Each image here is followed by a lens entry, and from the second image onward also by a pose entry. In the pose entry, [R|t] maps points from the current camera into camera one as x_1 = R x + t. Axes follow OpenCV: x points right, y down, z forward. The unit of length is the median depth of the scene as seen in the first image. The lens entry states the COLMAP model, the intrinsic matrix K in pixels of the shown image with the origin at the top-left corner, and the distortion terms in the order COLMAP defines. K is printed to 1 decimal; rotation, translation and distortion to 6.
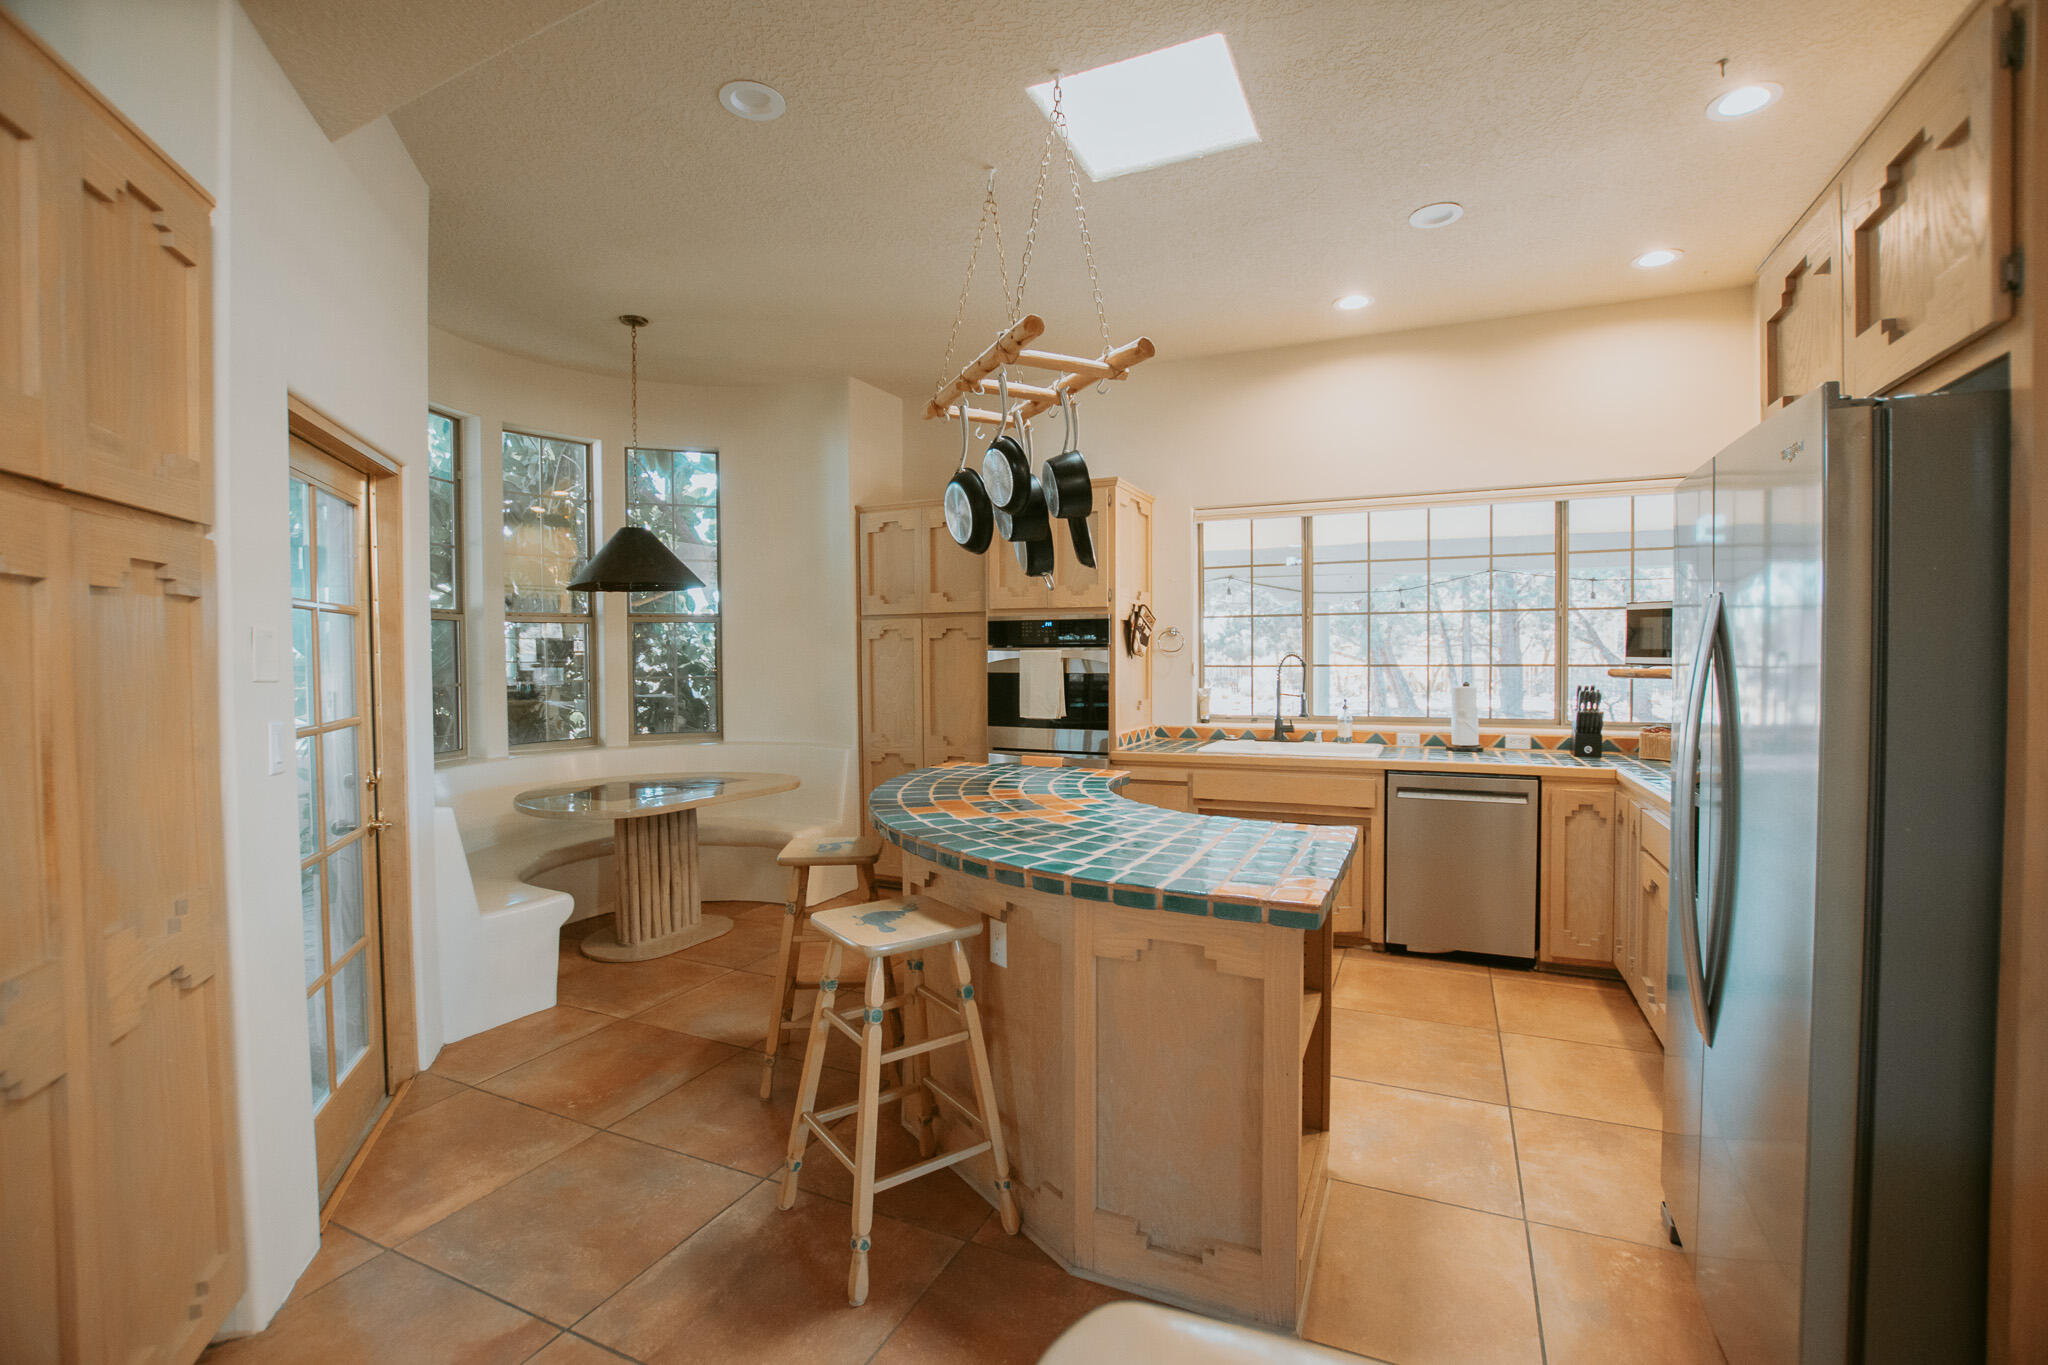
lens RADIAL K [[914.3, 0, 1027.2], [0, 914.3, 678.3], [0, 0, 1]] dist [-0.026326, 0.000294]
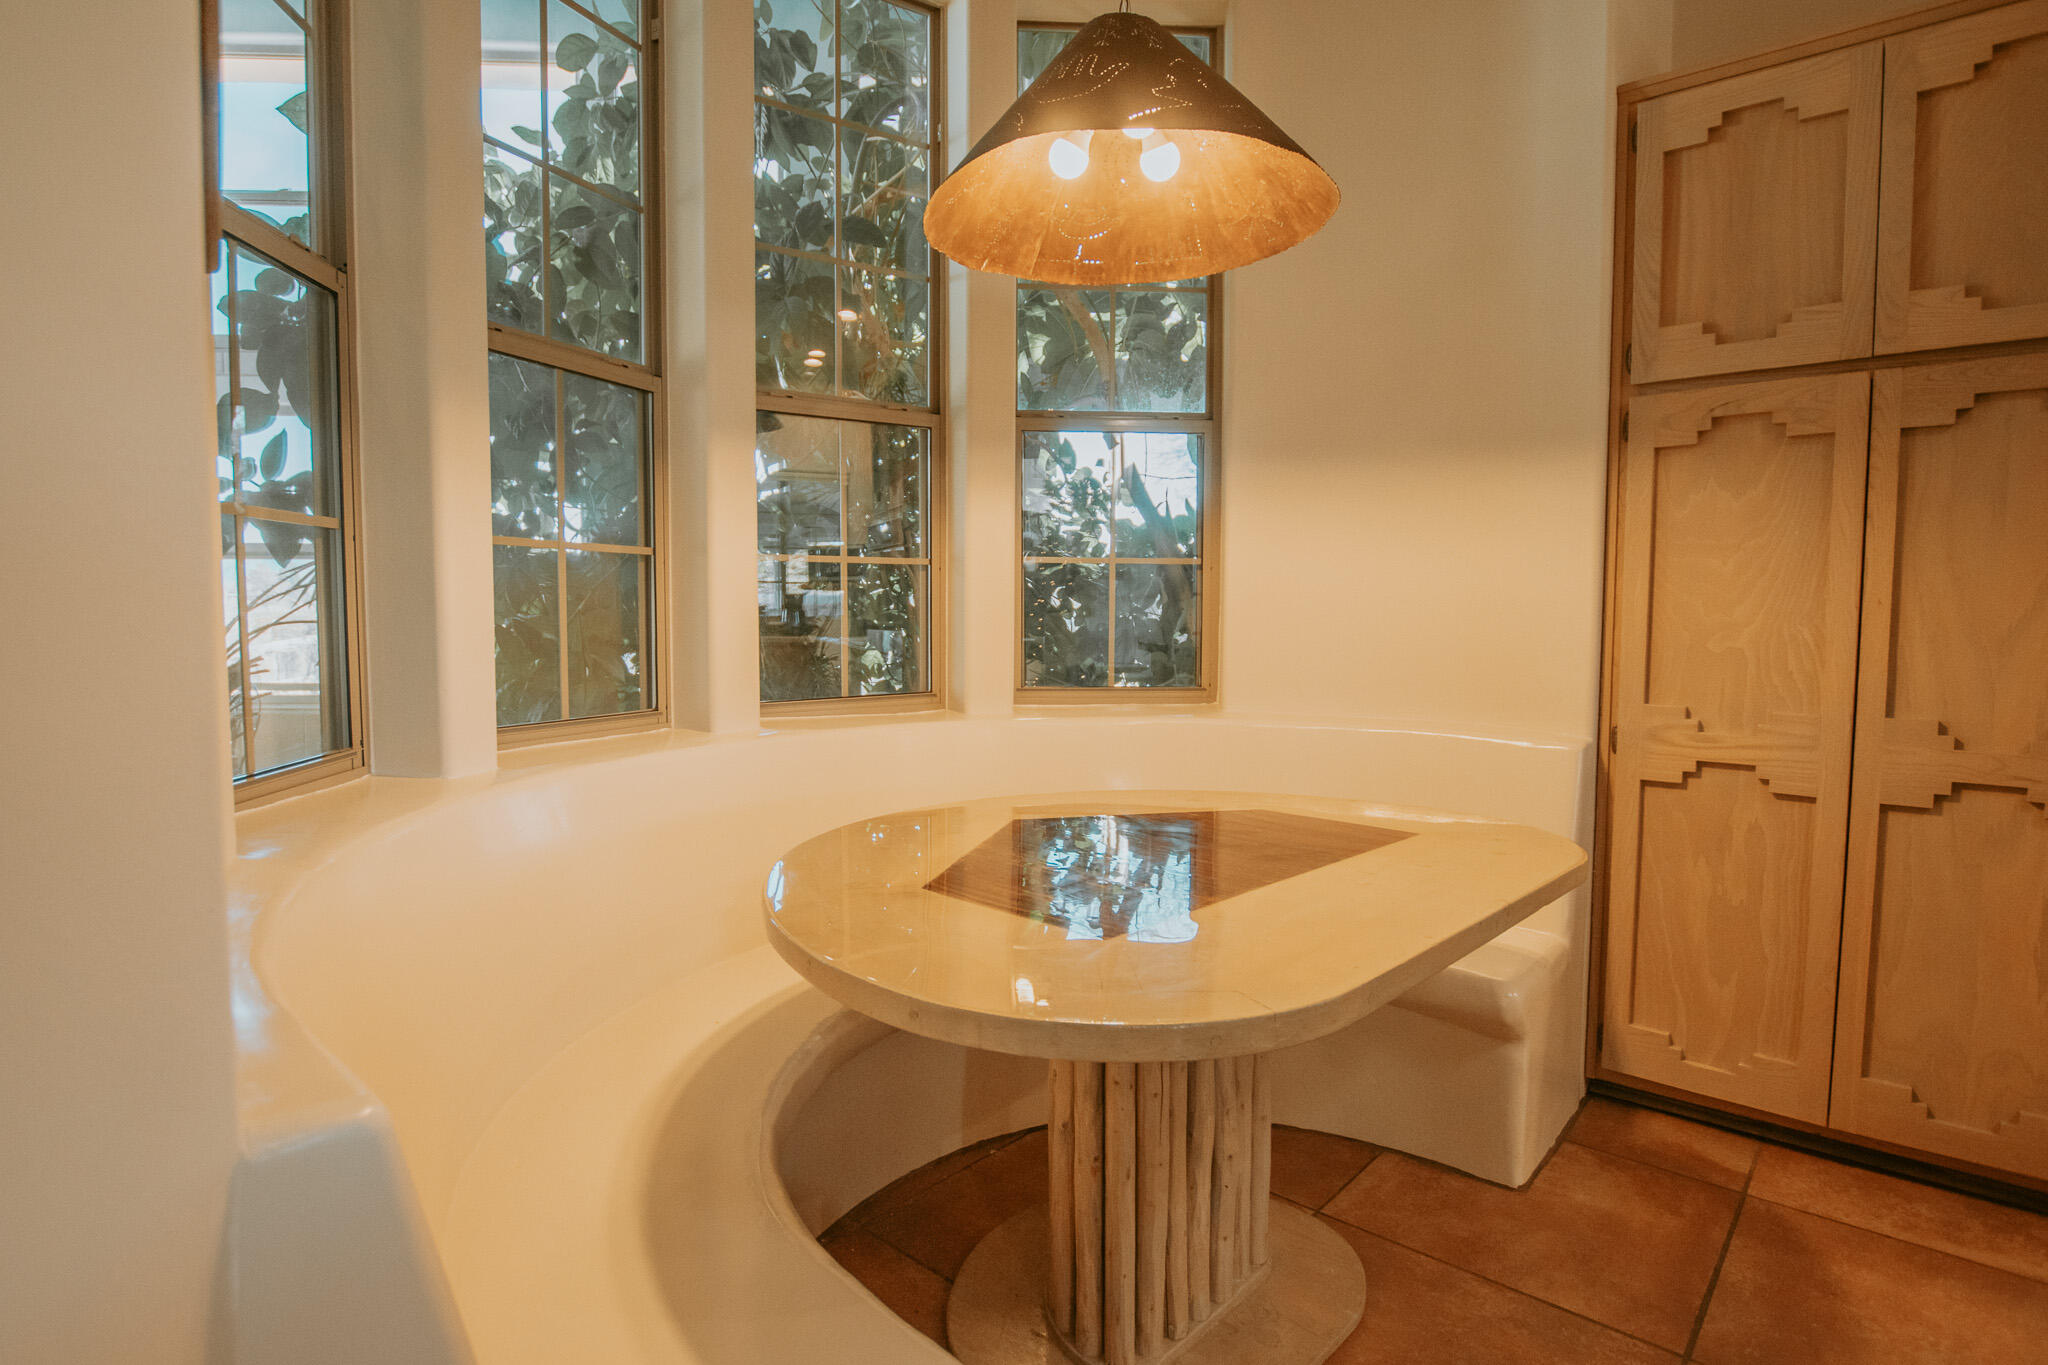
lens RADIAL K [[1019.9, 0, 1012.3], [0, 1019.9, 681.5], [0, 0, 1]] dist [-0.027138, 0.002970]
pose [[0.957575, 0.030790, -0.286536, -0.325600], [-0.019889, 0.998966, 0.040880, 0.042250], [0.287498, -0.033447, 0.957197, 0.581515]]
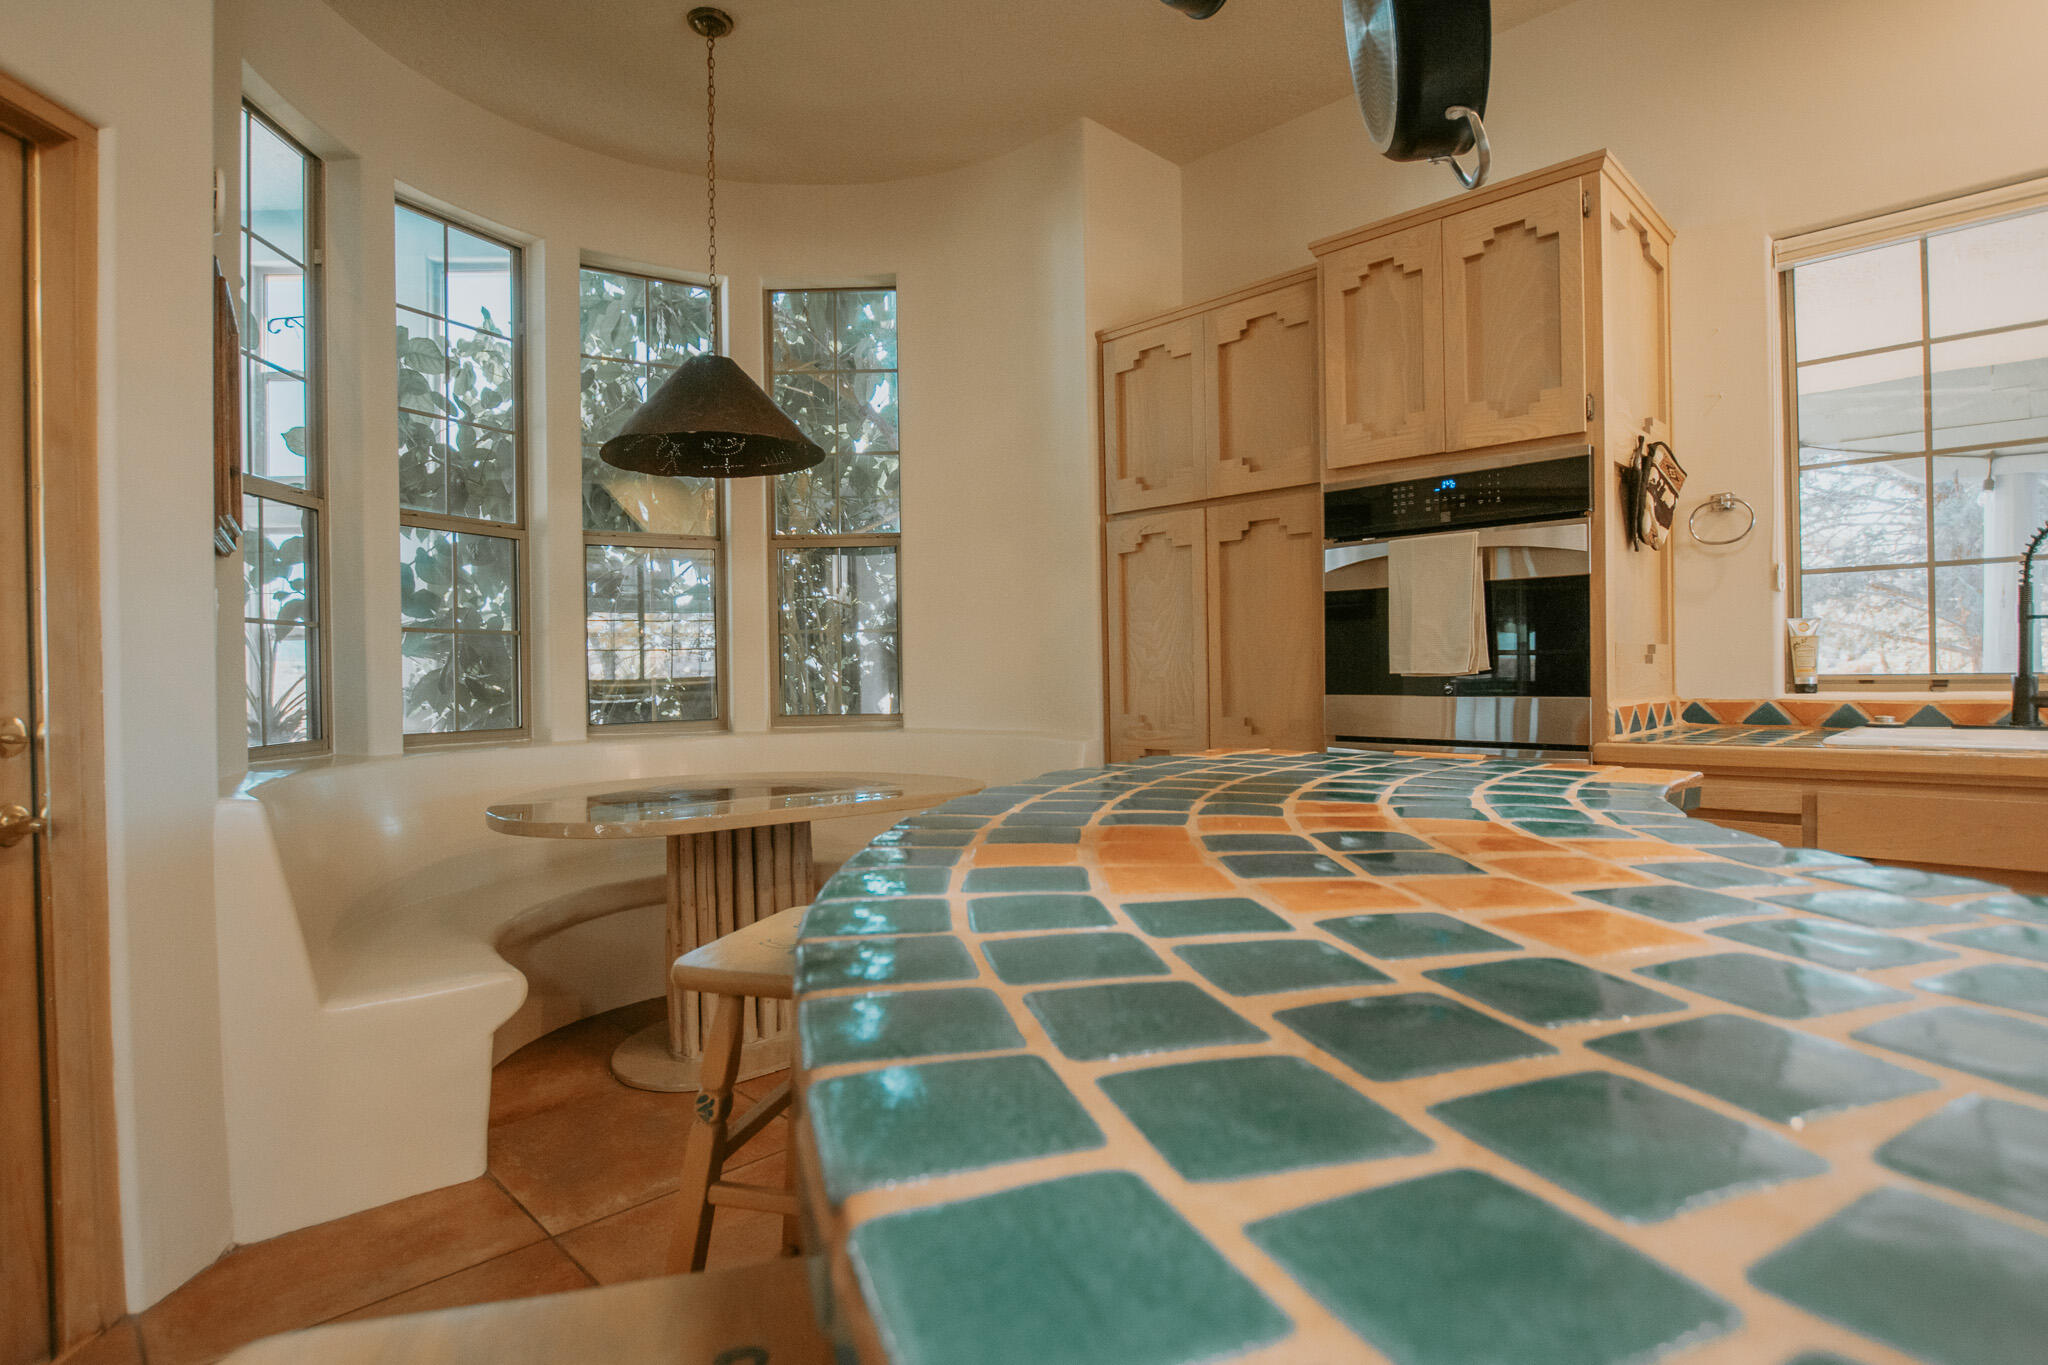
lens RADIAL K [[1019.9, 0, 1035.3], [0, 1019.9, 680.3], [0, 0, 1]] dist [-0.027138, 0.002970]
pose [[0.939224, -0.006317, -0.343247, 0.000544], [-0.000296, 0.999815, -0.019213, 0.055091], [0.343305, 0.018147, 0.939049, 0.399429]]
